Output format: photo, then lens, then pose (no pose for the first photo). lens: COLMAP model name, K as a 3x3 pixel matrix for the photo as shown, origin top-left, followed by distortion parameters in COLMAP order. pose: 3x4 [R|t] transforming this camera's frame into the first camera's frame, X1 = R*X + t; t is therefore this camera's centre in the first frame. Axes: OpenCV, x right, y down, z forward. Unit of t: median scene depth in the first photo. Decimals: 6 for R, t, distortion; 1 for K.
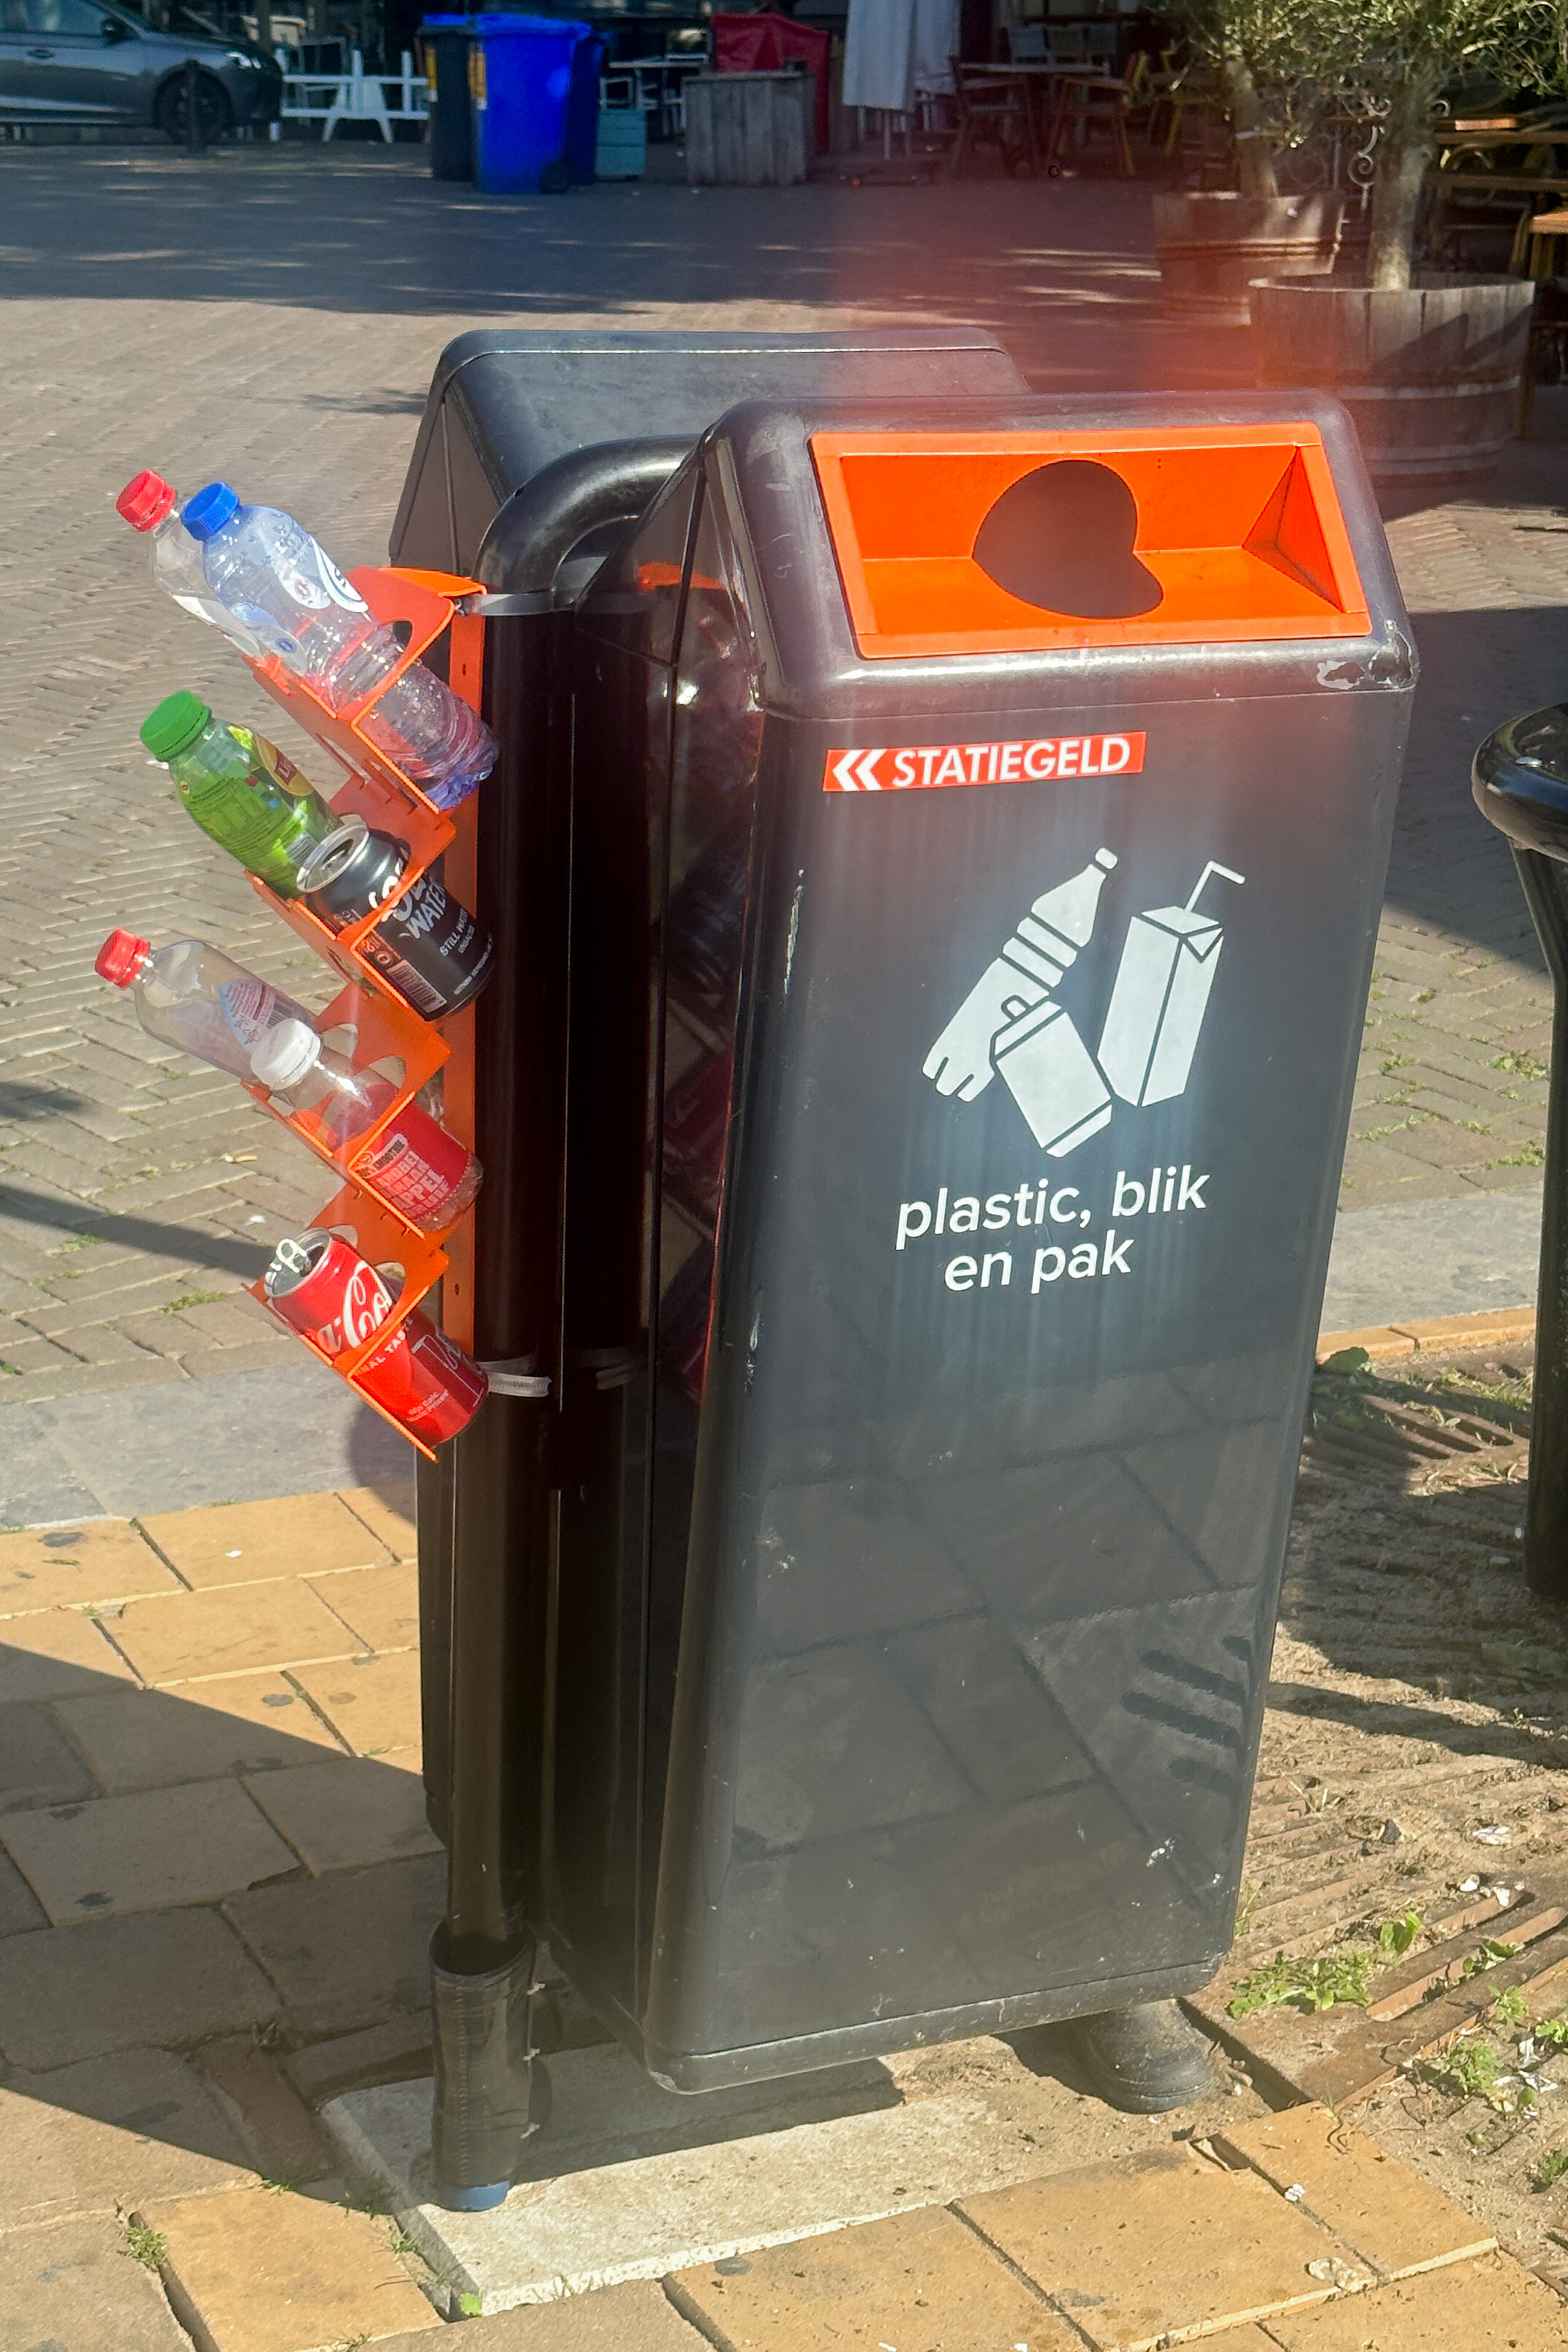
lens RADIAL K [[3988.3, 0, 715.6], [0, 3988.3, 1173.4], [0, 0, 1]] dist [0.053725, 0.218751]
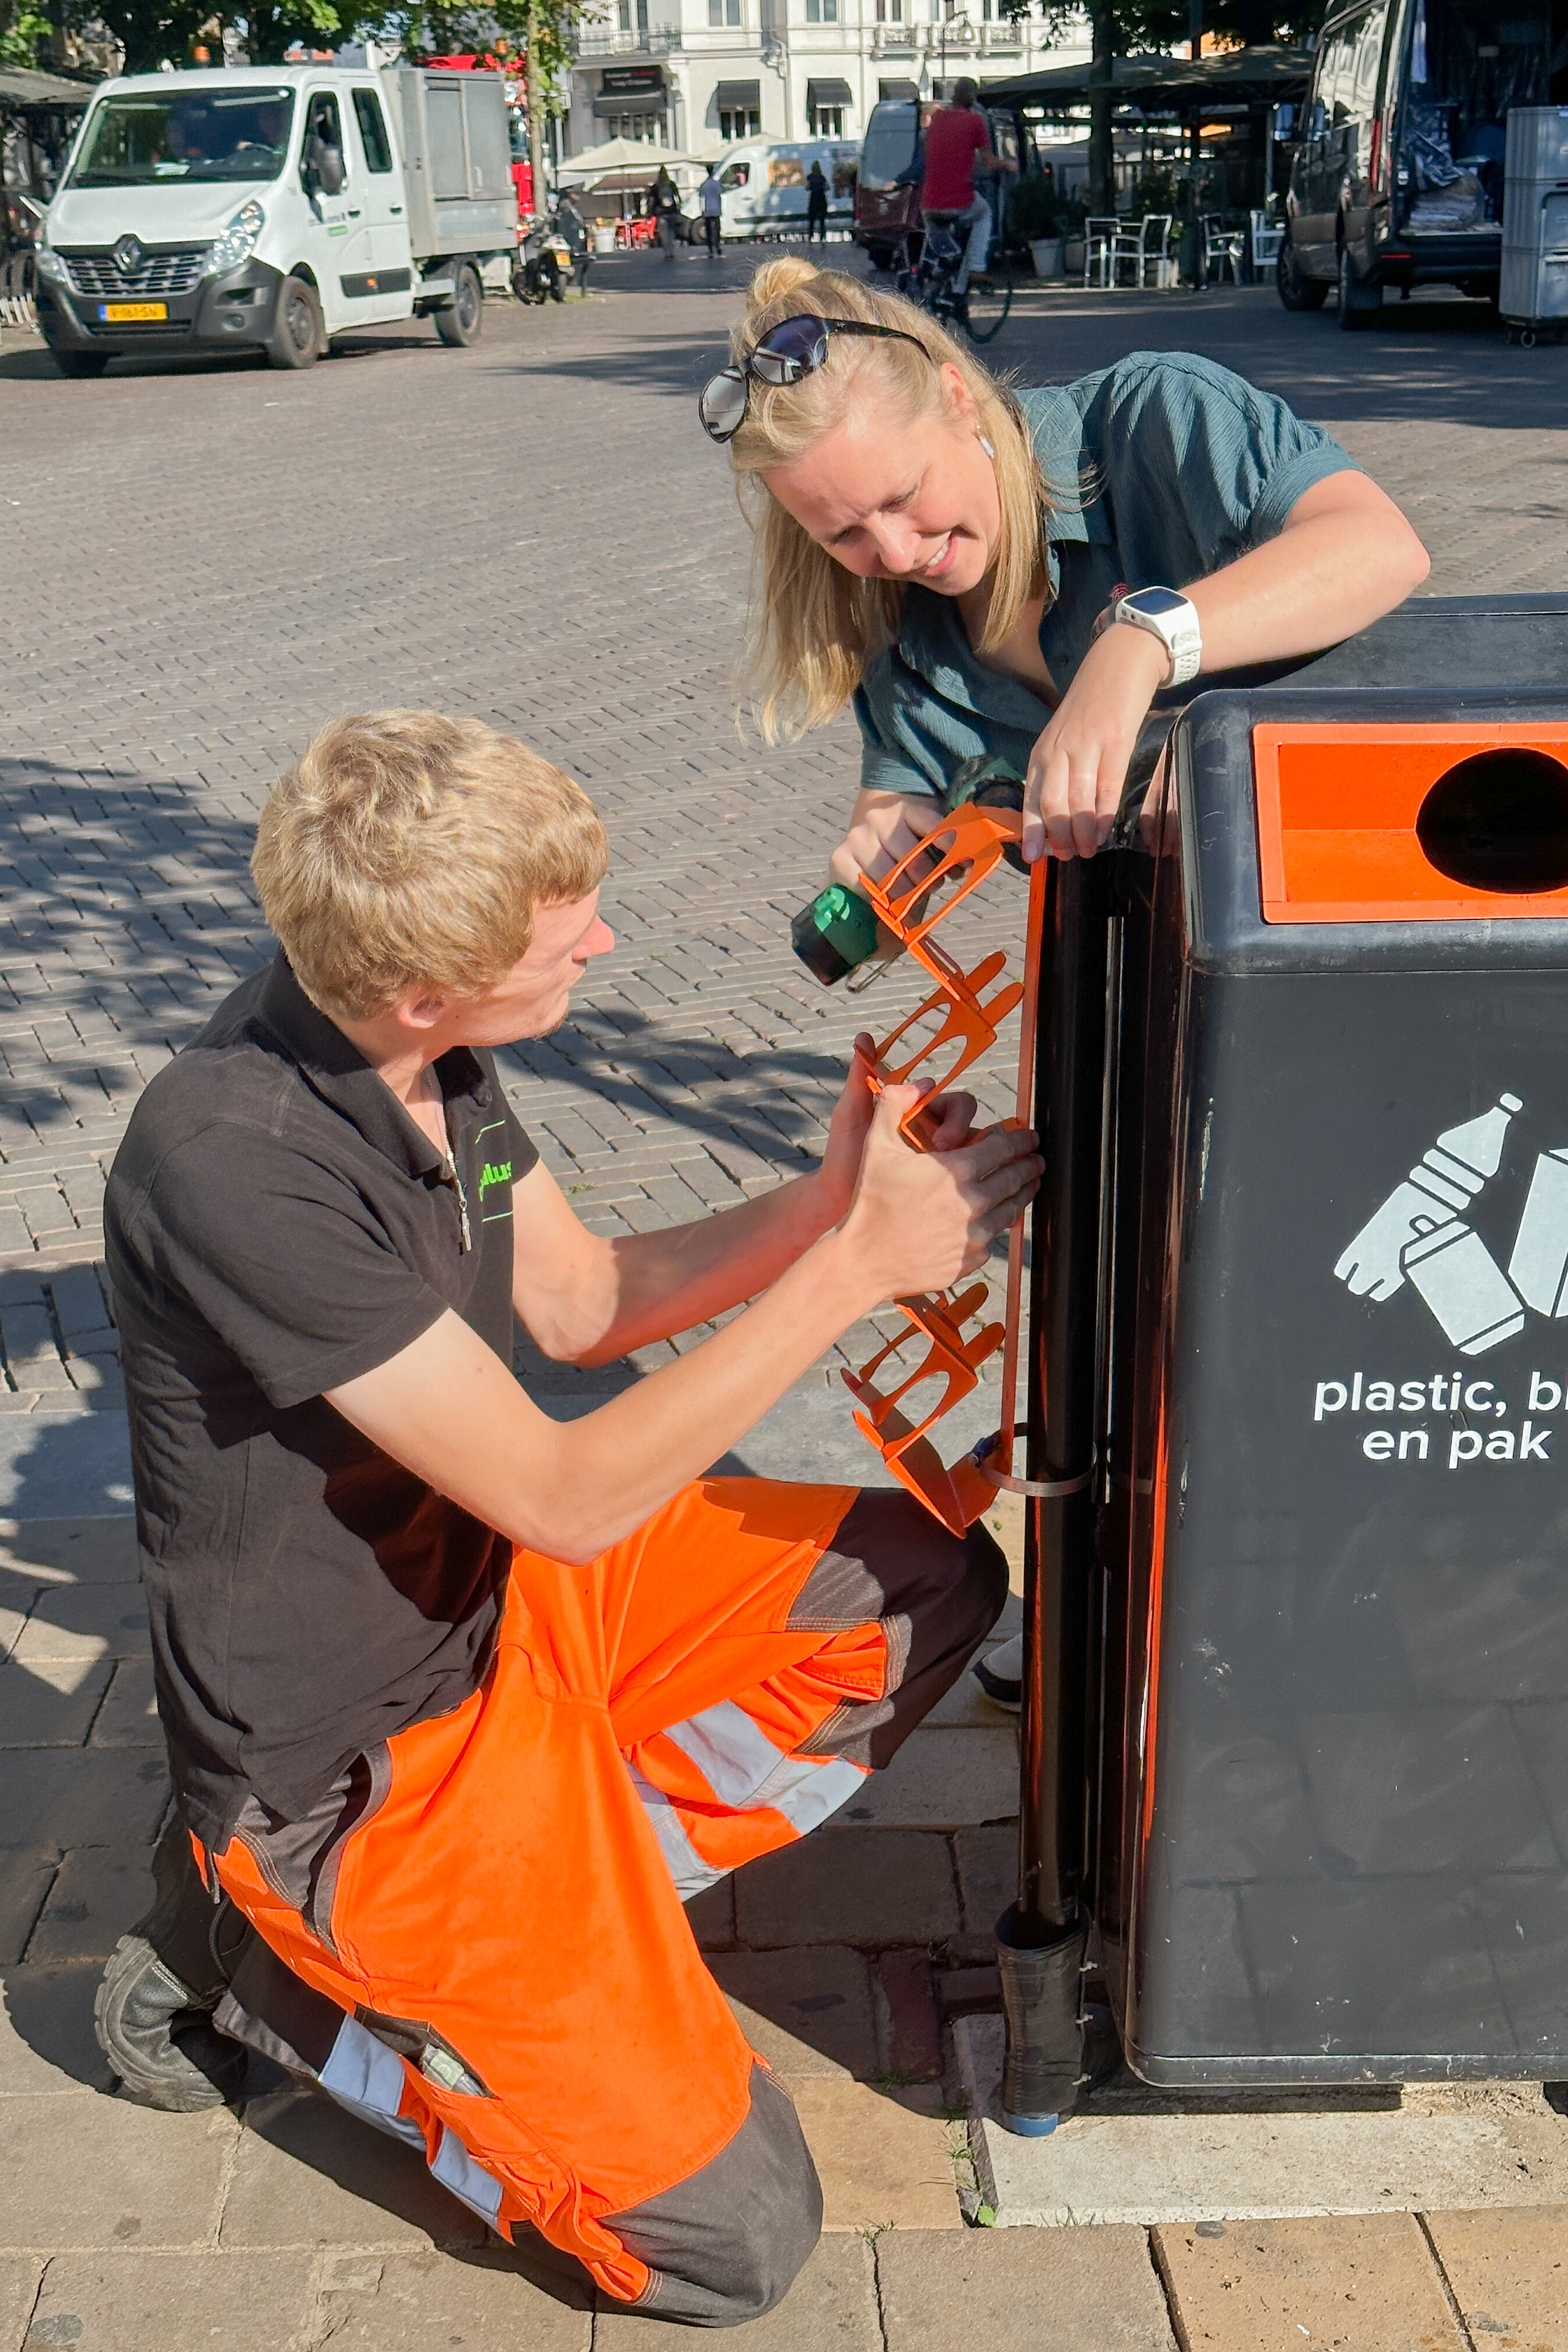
lens RADIAL K [[3182.5, 0, 786.8], [0, 3182.5, 1226.9], [0, 0, 1]] dist [0.146503, -0.449009]
pose [[0.921144, 0.094285, -0.377629, 0.246386], [-0.079154, 0.995320, 0.055429, -0.075335], [0.381087, -0.021167, 0.924297, 0.080631]]
